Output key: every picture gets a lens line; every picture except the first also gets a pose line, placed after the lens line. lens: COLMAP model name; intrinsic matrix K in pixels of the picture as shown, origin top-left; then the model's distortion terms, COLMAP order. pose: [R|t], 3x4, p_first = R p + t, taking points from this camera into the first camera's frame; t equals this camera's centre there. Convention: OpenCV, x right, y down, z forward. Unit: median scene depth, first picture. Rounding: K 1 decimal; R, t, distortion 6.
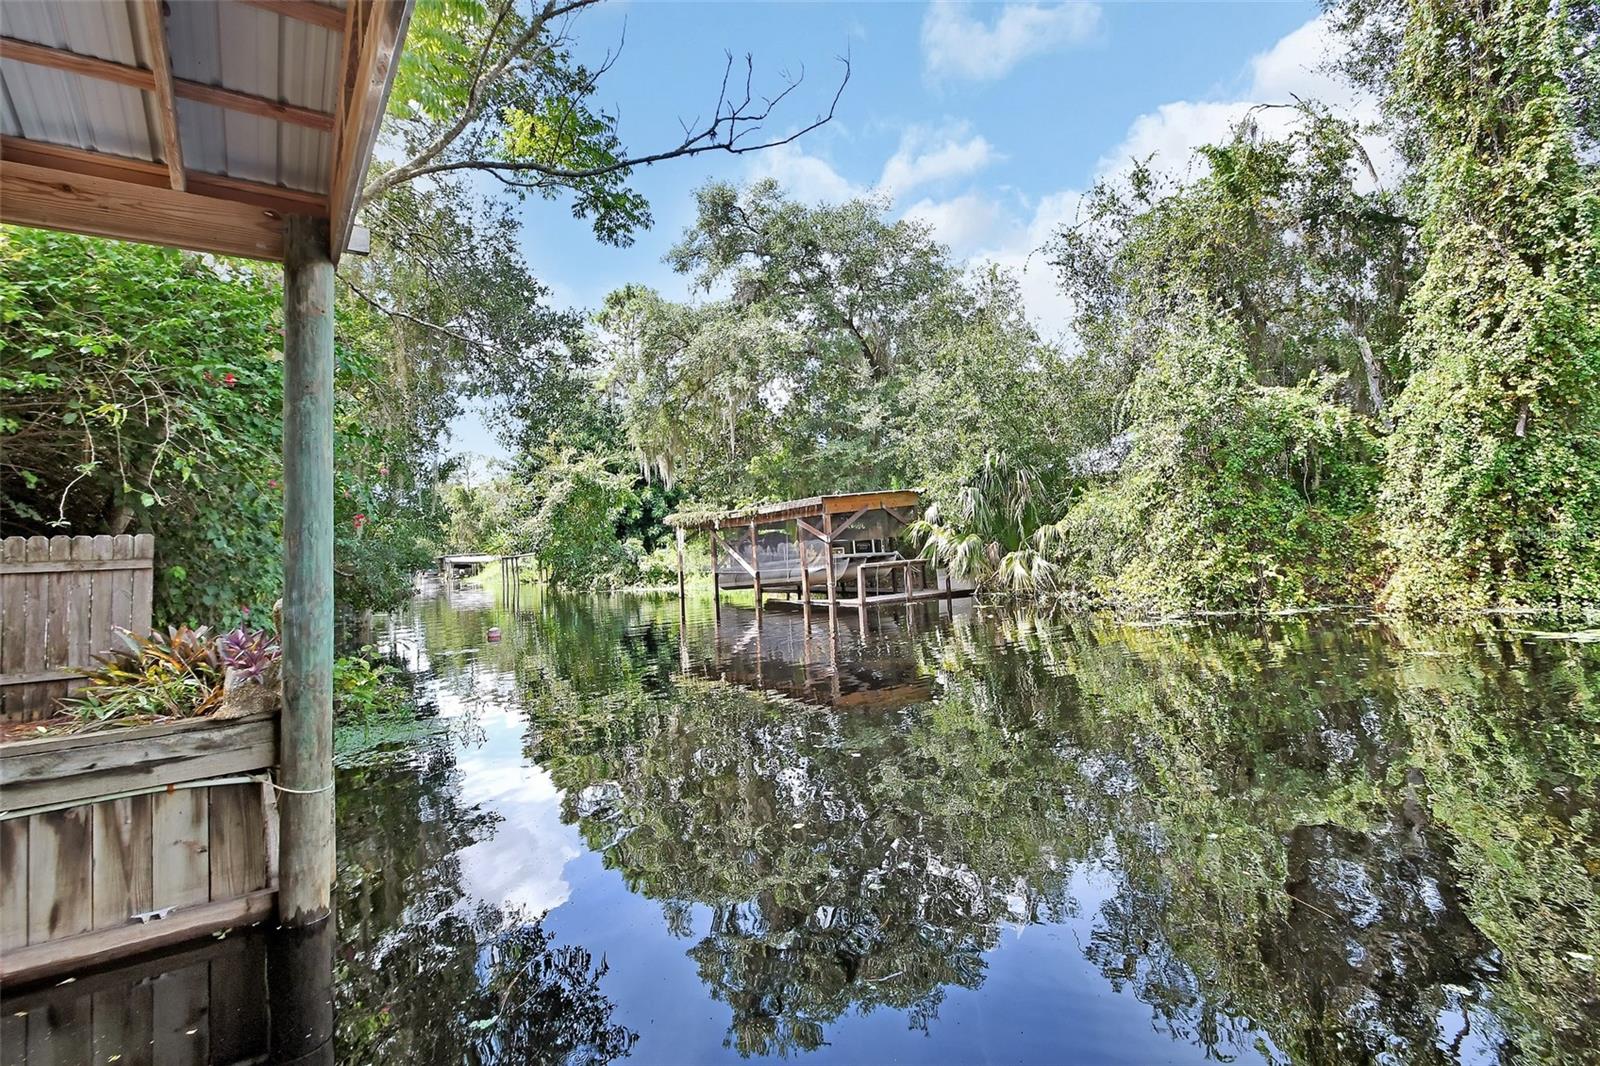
lens RADIAL K [[761.7, 0, 801.4], [0, 761.7, 500.8], [0, 0, 1]] dist [0.001533, 0.000117]
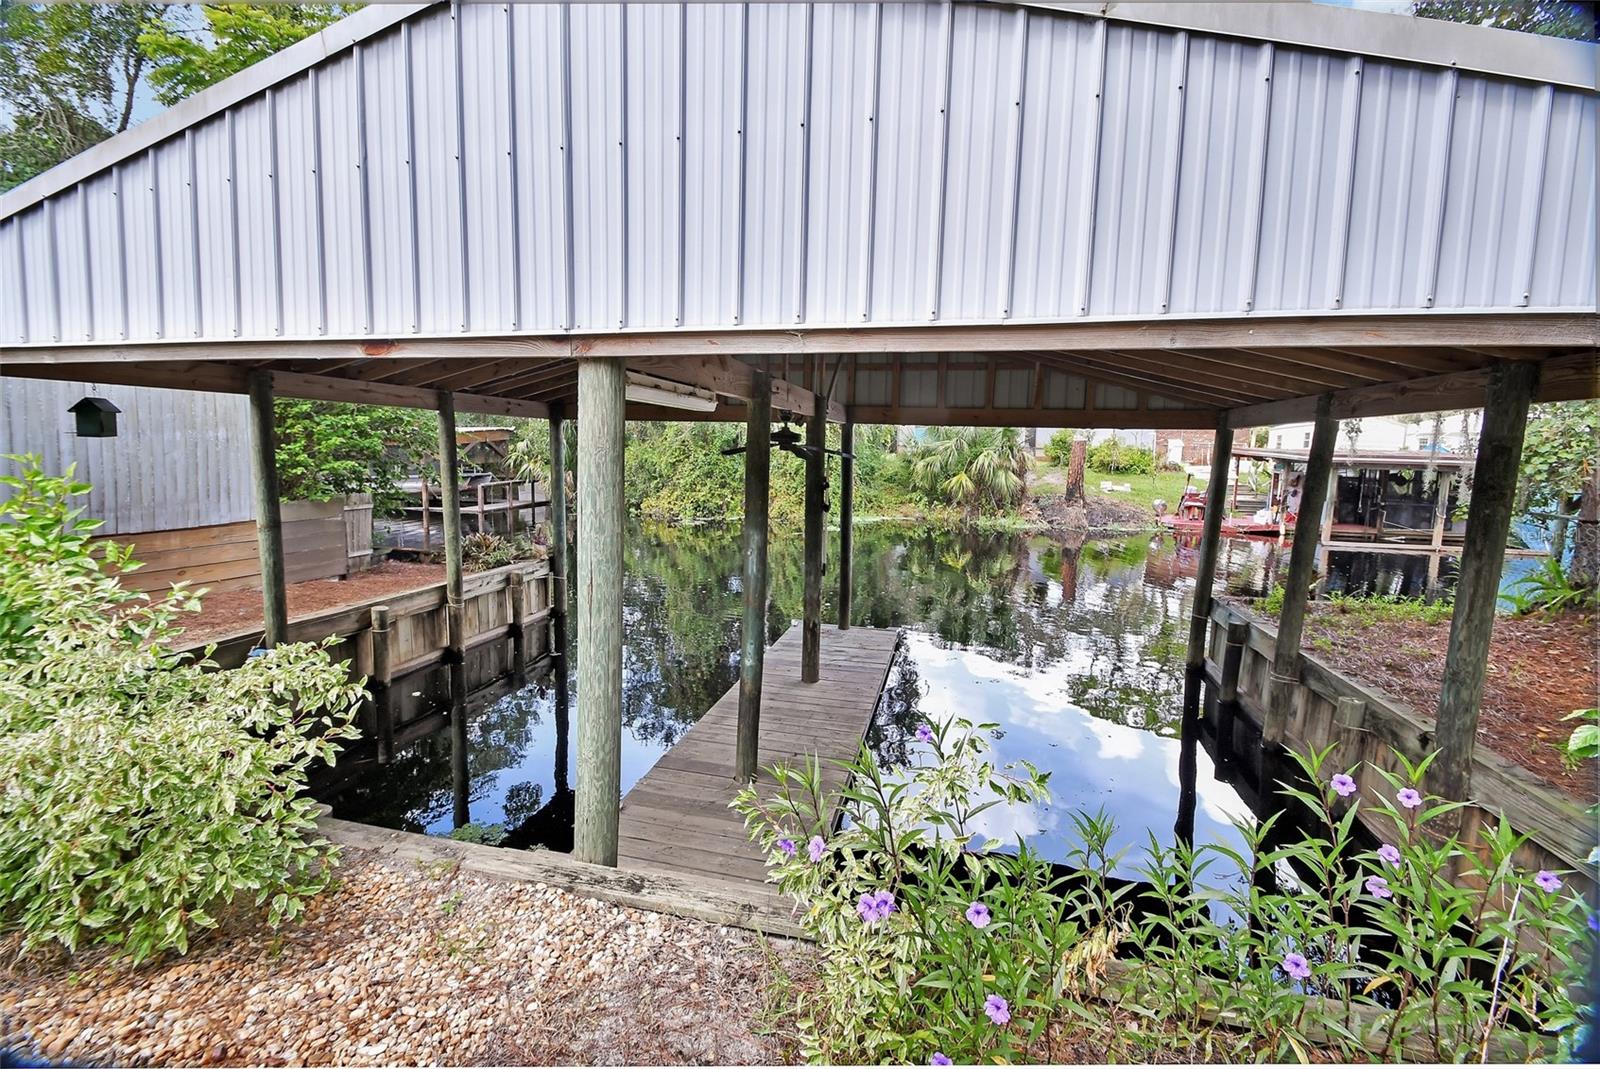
lens RADIAL K [[761.7, 0, 801.4], [0, 761.7, 502.3], [0, 0, 1]] dist [0.001533, 0.000117]
pose [[0.736276, 0.010371, 0.676601, -0.607203], [-0.103650, 0.989811, 0.097621, -0.113772], [-0.668696, -0.142006, 0.729850, -0.609189]]
